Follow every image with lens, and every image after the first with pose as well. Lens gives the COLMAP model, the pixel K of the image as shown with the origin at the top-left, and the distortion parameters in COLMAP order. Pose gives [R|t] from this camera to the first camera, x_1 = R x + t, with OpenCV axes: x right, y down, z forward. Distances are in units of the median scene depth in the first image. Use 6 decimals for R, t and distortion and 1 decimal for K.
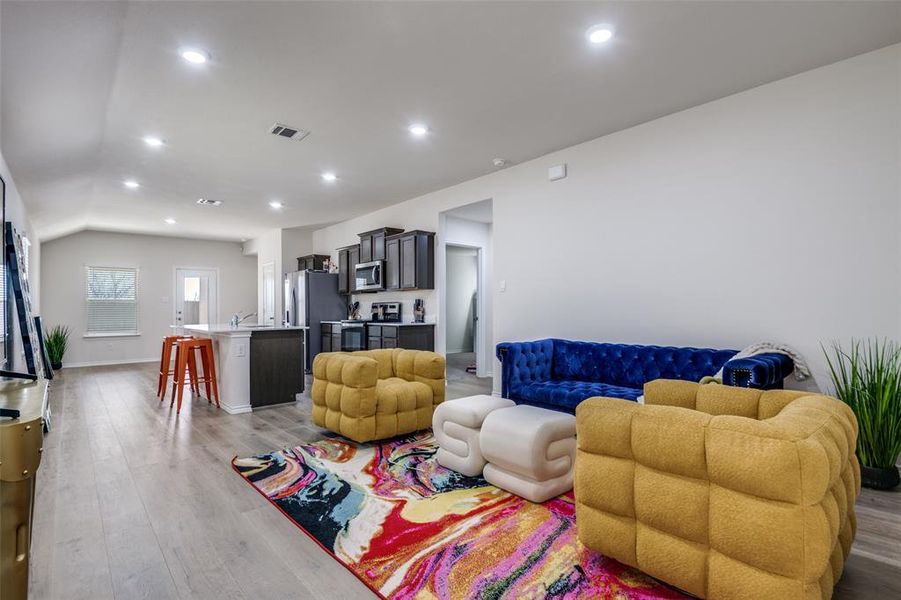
lens RADIAL K [[436.8, 0, 453.5], [0, 436.8, 302.7], [0, 0, 1]] dist [0.013401, -0.022432]
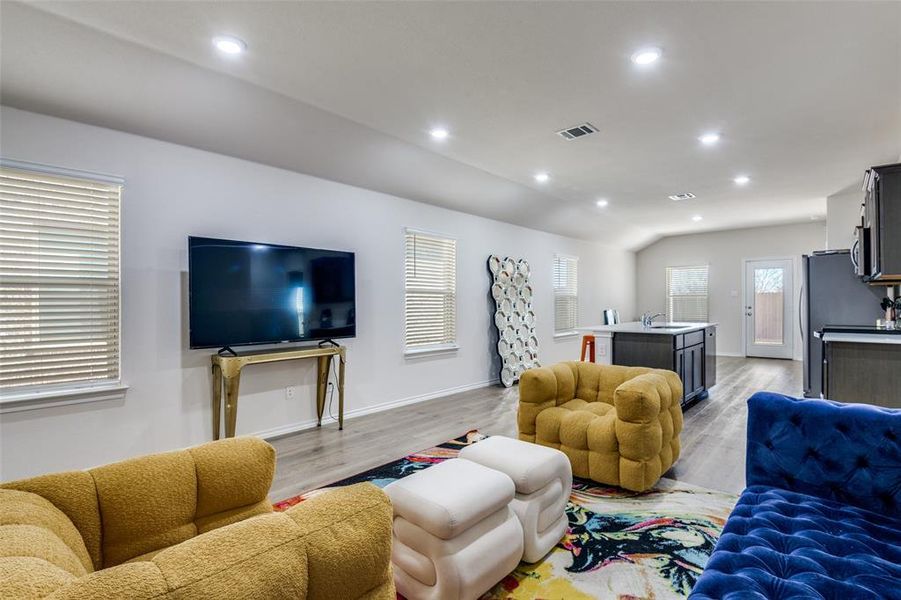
lens RADIAL K [[436.8, 0, 453.5], [0, 436.8, 302.7], [0, 0, 1]] dist [0.013401, -0.022432]
pose [[0.111428, 0.007701, -0.993743, 0.287861], [0.017481, 0.999800, 0.009708, -0.010269], [0.993619, -0.018453, 0.111271, 0.313291]]
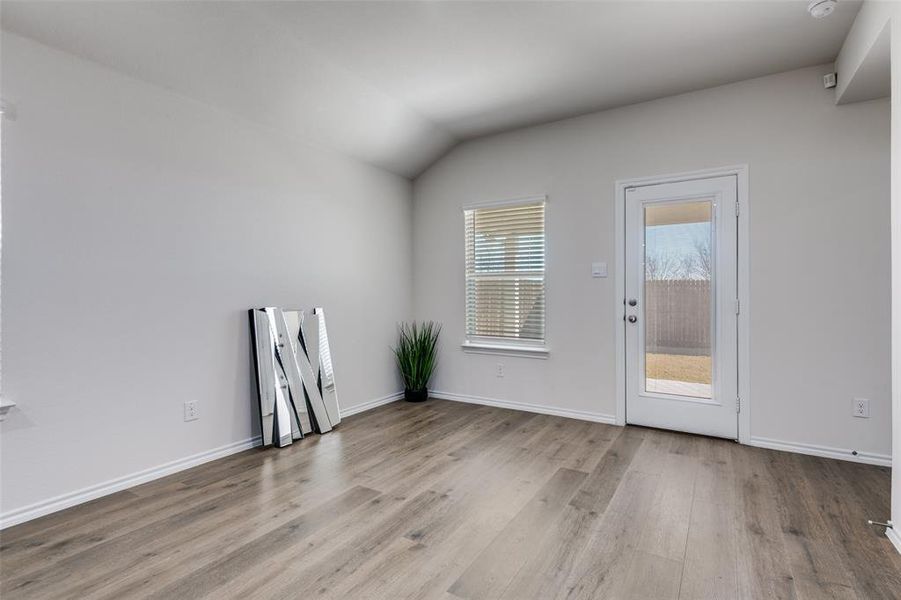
lens RADIAL K [[430.4, 0, 462.7], [0, 430.4, 301.0], [0, 0, 1]] dist [0.021007, 0.000057]
pose [[0.299852, 0.024141, -0.953680, -0.373830], [0.011417, 0.999517, 0.028891, 0.009805], [0.953918, -0.019551, 0.299431, 0.894975]]
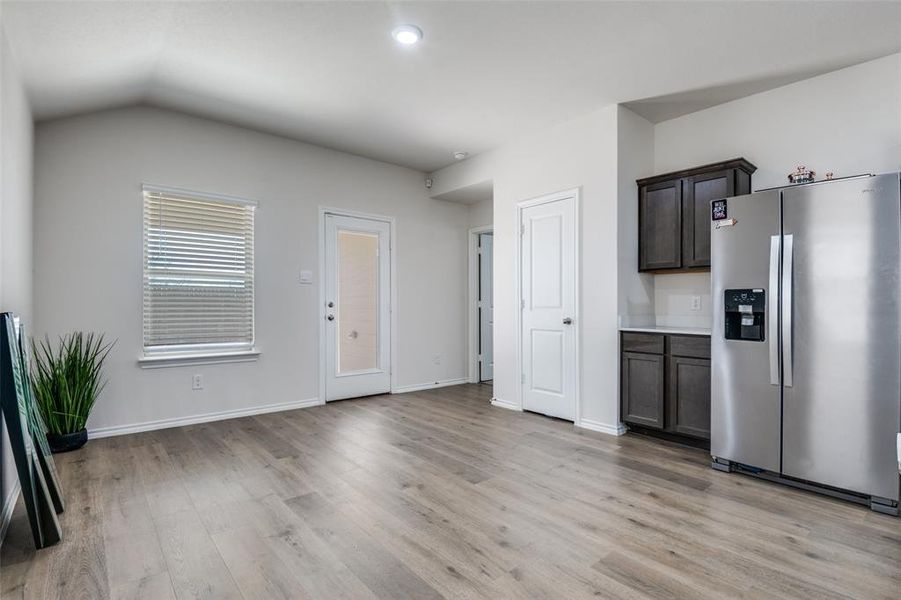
lens RADIAL K [[436.8, 0, 453.5], [0, 436.8, 302.7], [0, 0, 1]] dist [0.013401, -0.022432]
pose [[0.999520, 0.017964, -0.025240, -0.572075], [-0.017577, 0.999726, 0.015487, 0.012107], [0.025511, -0.015036, 0.999561, 0.628905]]
